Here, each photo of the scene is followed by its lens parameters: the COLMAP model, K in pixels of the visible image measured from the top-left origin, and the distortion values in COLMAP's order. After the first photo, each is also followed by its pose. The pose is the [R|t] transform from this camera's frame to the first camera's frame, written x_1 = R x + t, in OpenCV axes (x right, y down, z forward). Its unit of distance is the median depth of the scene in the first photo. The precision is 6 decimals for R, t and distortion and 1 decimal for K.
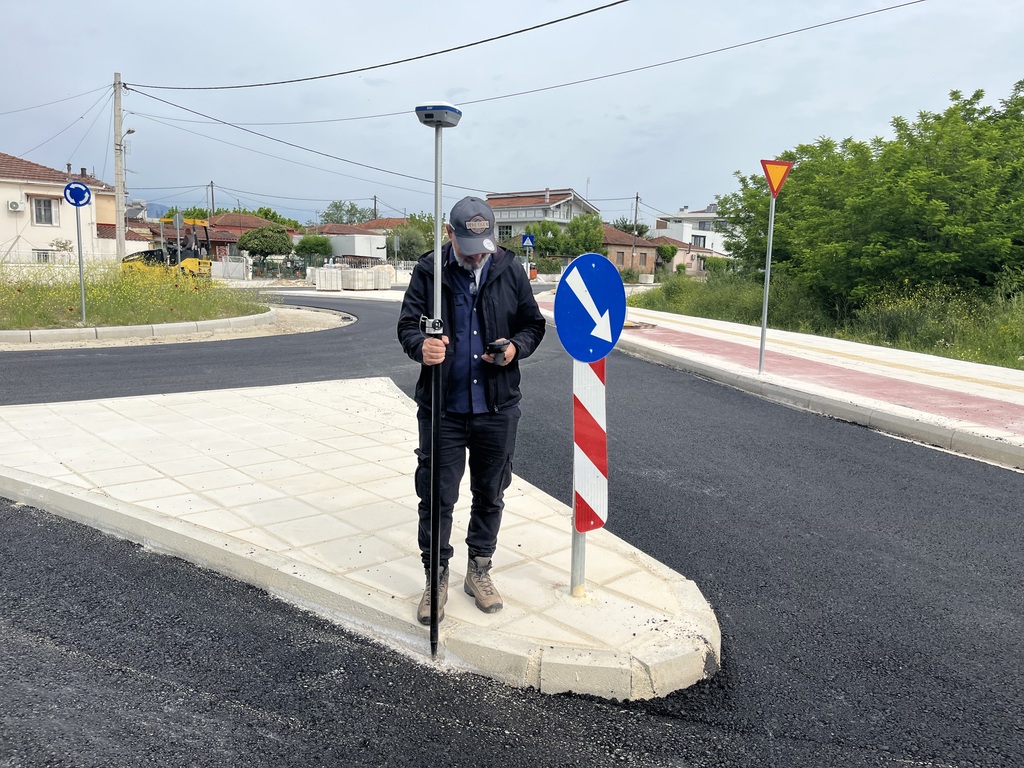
lens RADIAL K [[788.3, 0, 528.9], [0, 788.3, 389.1], [0, 0, 1]] dist [0.071258, -0.092951]
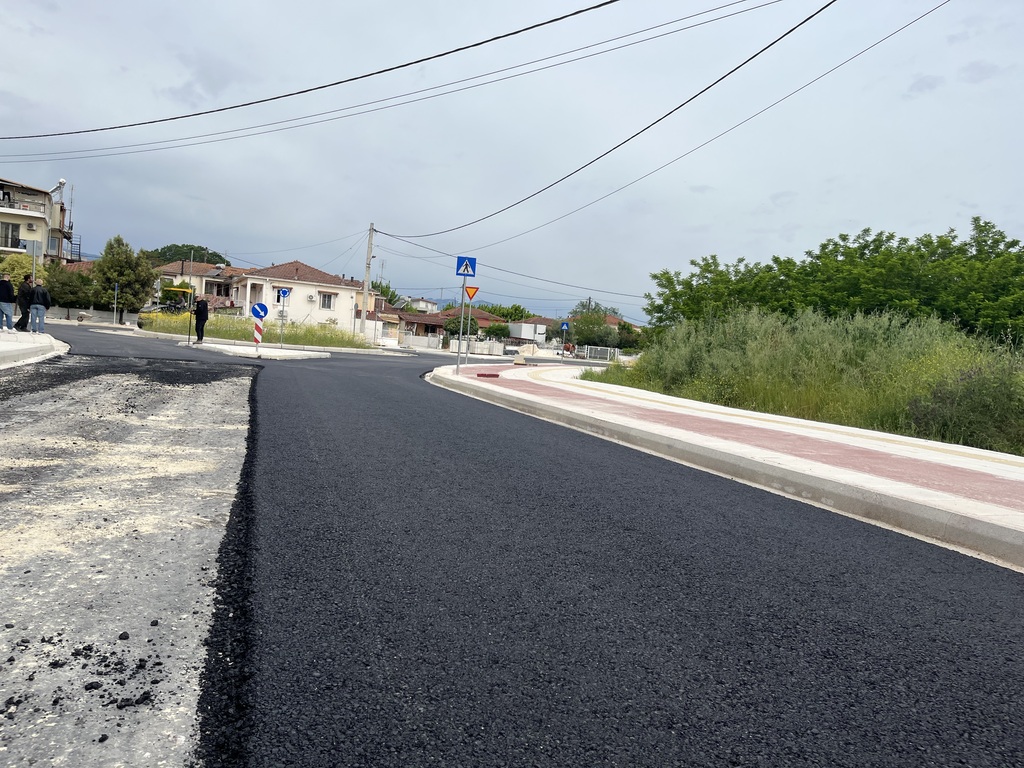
lens RADIAL K [[788.3, 0, 503.8], [0, 788.3, 402.1], [0, 0, 1]] dist [0.071258, -0.092951]
pose [[0.918438, 0.075227, -0.388347, 1.043579], [-0.116223, 0.989737, -0.083144, 0.221604], [0.378106, 0.121498, 0.917755, -0.973778]]
